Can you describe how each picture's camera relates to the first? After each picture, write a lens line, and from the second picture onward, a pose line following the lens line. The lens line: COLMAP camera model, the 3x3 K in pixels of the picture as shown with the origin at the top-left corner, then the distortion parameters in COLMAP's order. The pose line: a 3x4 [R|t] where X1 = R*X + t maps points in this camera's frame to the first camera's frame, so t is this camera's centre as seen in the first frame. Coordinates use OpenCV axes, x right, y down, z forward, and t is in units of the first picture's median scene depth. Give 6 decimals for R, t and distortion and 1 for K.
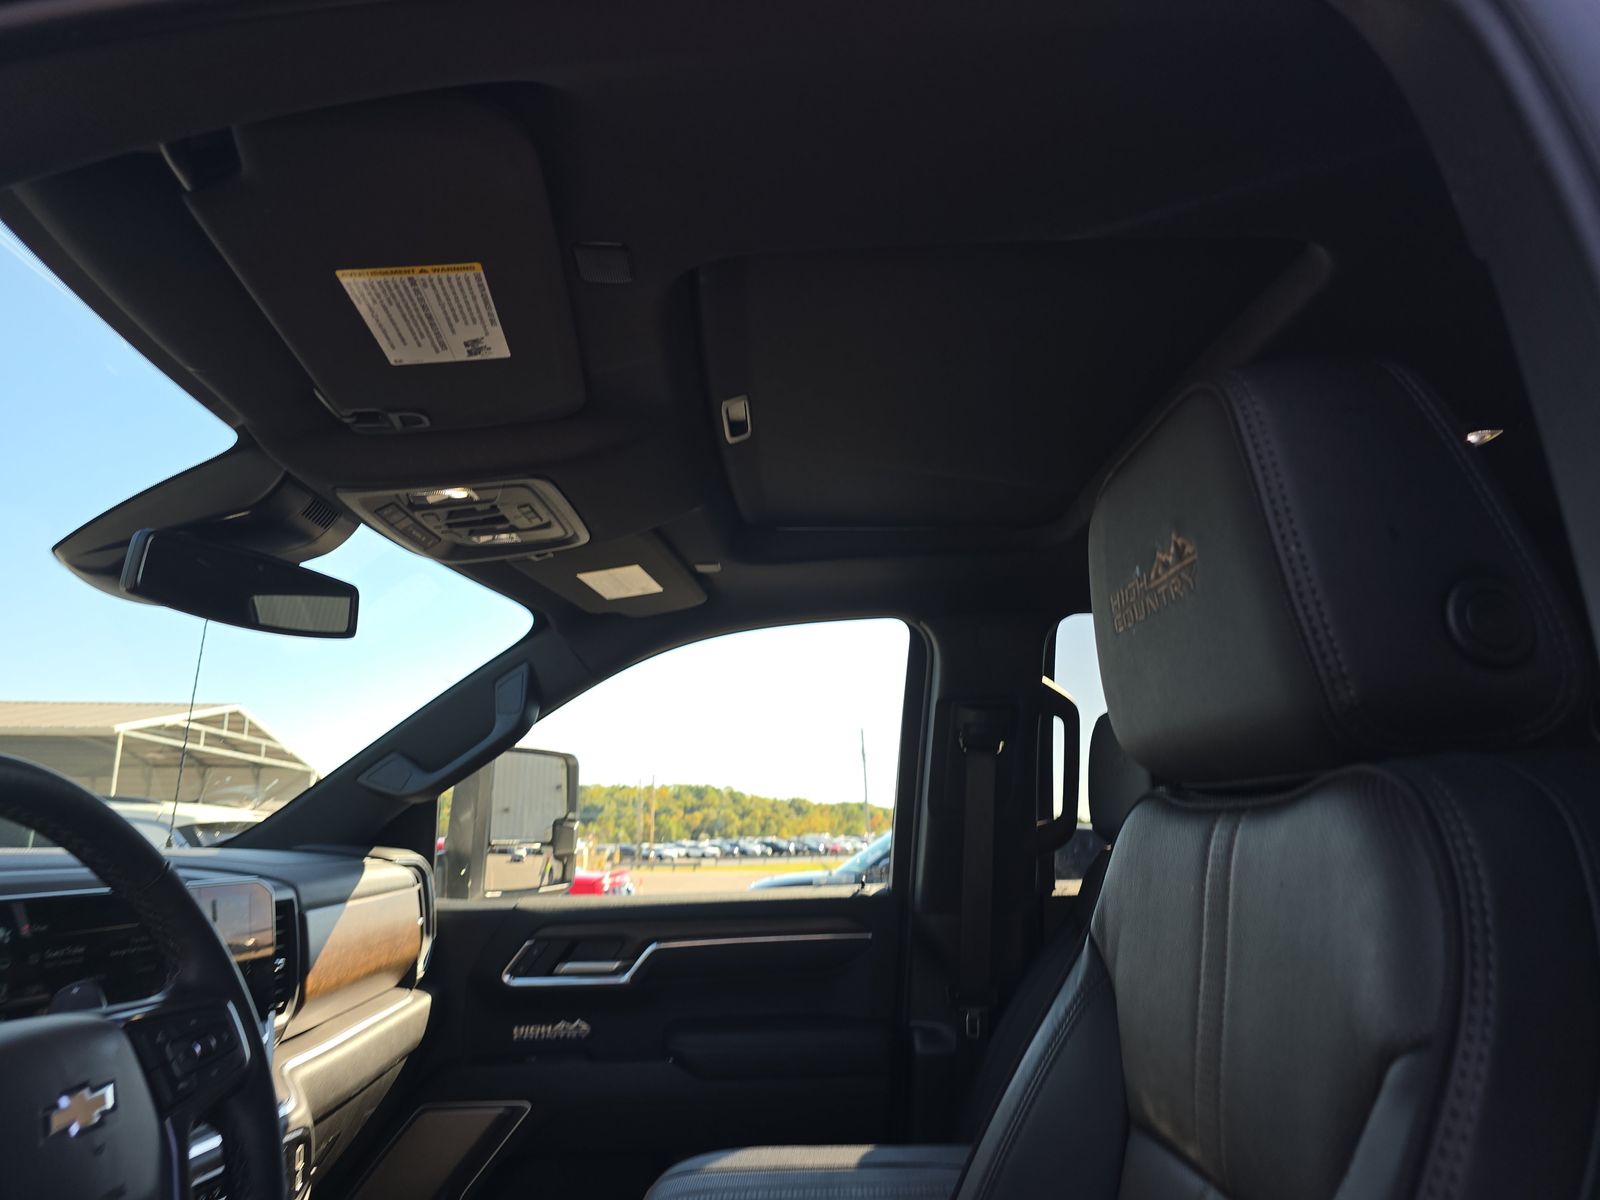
lens RADIAL K [[1094.7, 0, 802.9], [0, 1094.7, 603.5], [0, 0, 1]] dist [0.026313, -0.014840]
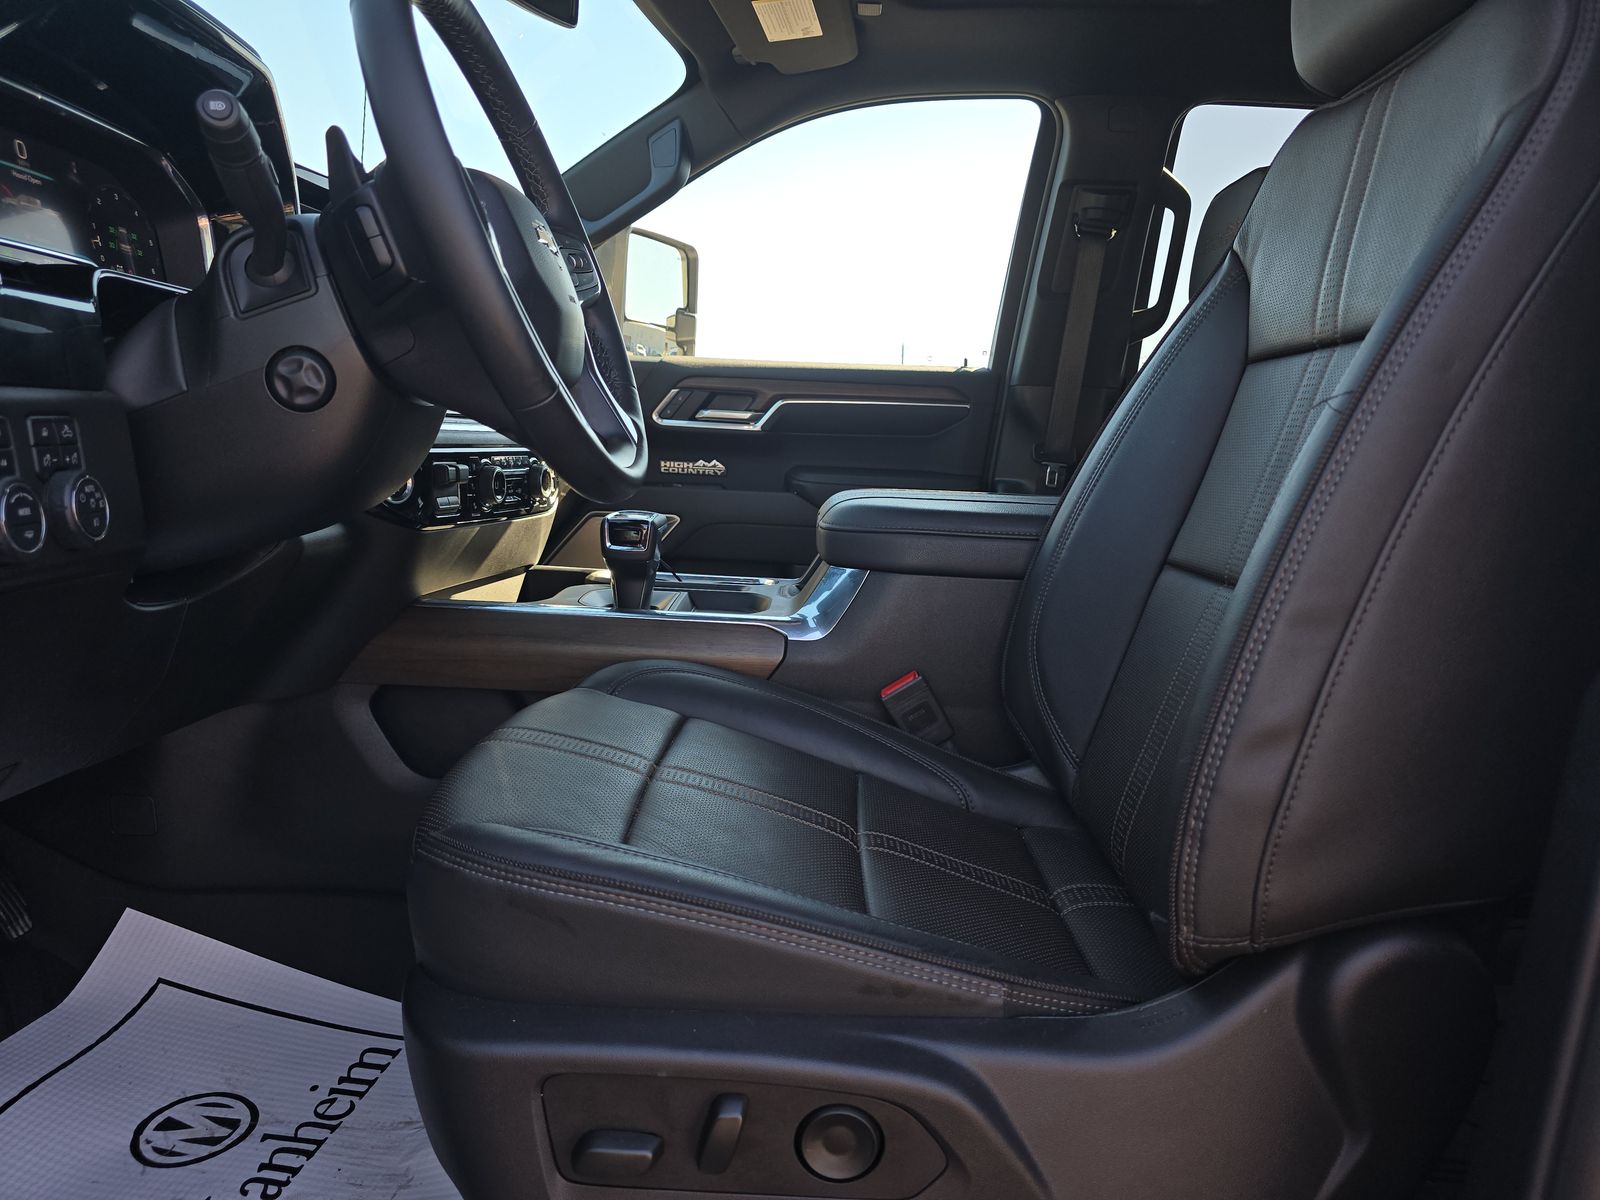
lens RADIAL K [[1094.7, 0, 813.9], [0, 1094.7, 602.0], [0, 0, 1]] dist [0.026313, -0.014840]
pose [[0.997820, 0.065281, -0.009657, -0.080142], [-0.058158, 0.939068, 0.338776, 0.122769], [0.031184, -0.337476, 0.940818, -0.153115]]
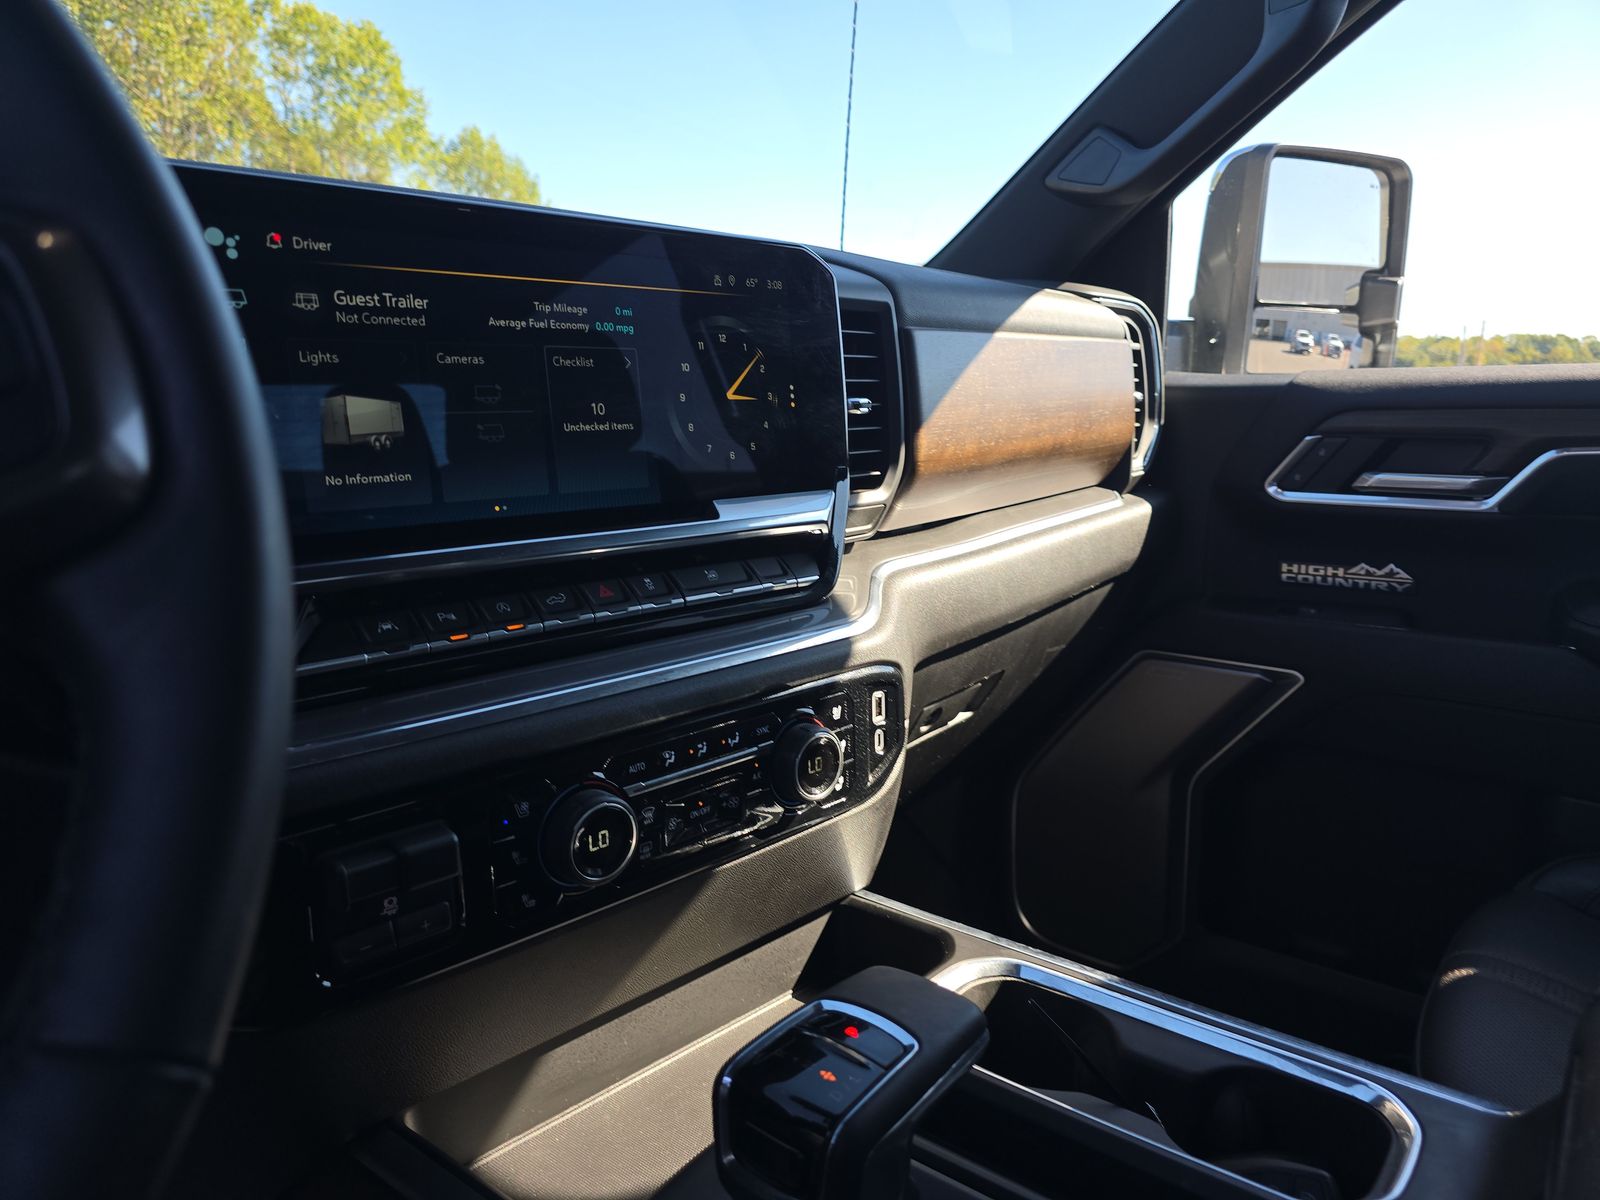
lens RADIAL K [[1094.7, 0, 808.8], [0, 1094.7, 600.8], [0, 0, 1]] dist [0.026313, -0.014840]
pose [[0.784325, 0.127612, -0.607083, -0.085456], [0.116288, 0.931021, 0.345943, 0.150598], [0.609354, -0.341928, 0.715383, 0.361238]]
